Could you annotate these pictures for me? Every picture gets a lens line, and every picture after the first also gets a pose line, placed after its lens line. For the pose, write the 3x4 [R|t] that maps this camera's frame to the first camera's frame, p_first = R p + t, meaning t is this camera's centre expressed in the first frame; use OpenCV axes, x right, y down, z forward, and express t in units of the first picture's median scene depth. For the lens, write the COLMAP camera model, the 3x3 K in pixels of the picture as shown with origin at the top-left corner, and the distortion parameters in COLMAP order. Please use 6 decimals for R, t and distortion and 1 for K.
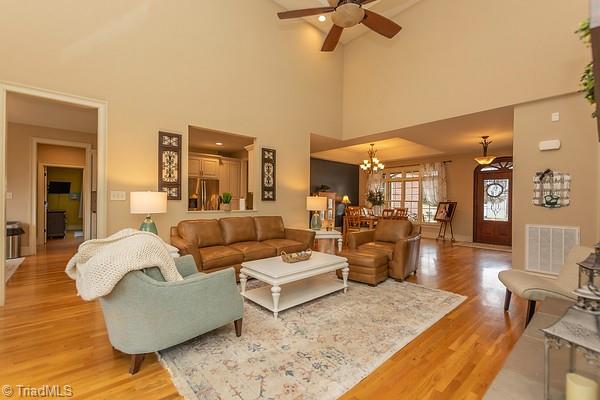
lens RADIAL K [[263.5, 0, 298.9], [0, 263.5, 196.2], [0, 0, 1]] dist [0.000503, 0.000082]
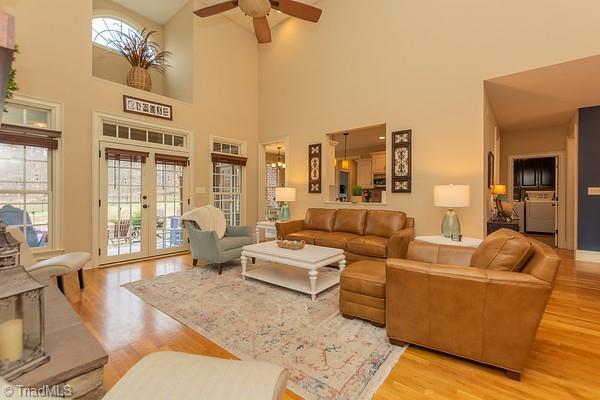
lens RADIAL K [[263.5, 0, 298.9], [0, 263.5, 196.2], [0, 0, 1]] dist [0.000503, 0.000082]
pose [[0.149819, 0.002897, -0.988709, 0.925707], [0.019875, 0.999785, 0.005941, 0.023206], [0.988514, -0.020540, 0.149729, 0.765747]]
